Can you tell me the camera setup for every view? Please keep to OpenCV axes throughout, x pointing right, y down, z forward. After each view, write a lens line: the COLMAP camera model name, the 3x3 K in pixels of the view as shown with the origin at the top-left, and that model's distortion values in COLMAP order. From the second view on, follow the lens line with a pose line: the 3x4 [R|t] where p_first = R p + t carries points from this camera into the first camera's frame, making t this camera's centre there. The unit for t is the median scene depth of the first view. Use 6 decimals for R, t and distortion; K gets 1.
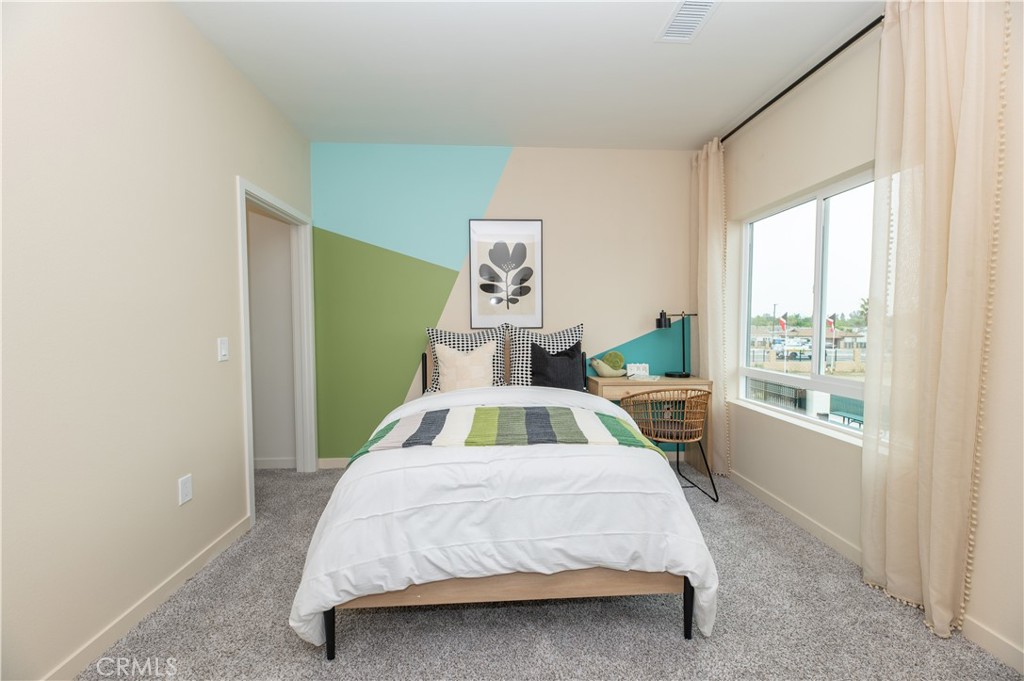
lens RADIAL K [[409.3, 0, 512.6], [0, 409.3, 339.7], [0, 0, 1]] dist [0.002703, -0.000012]
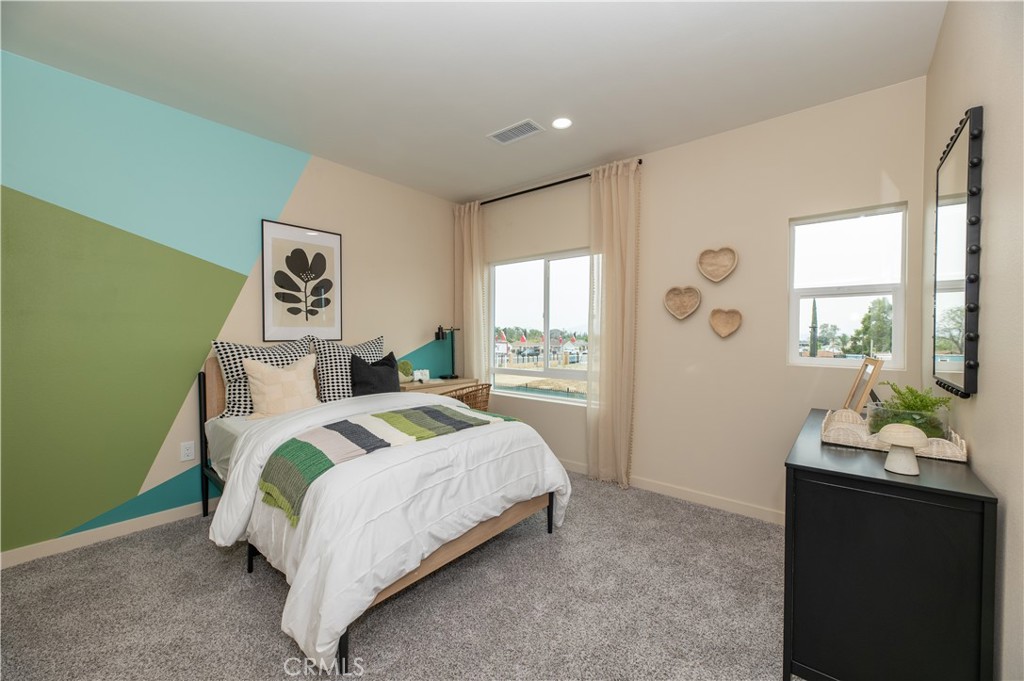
lens RADIAL K [[409.3, 0, 512.5], [0, 409.3, 340.5], [0, 0, 1]] dist [0.002703, -0.000012]
pose [[0.680420, -0.005716, 0.732800, -0.404753], [0.025880, 0.999533, -0.016234, -0.000479], [-0.732365, 0.030011, 0.680250, -0.000061]]
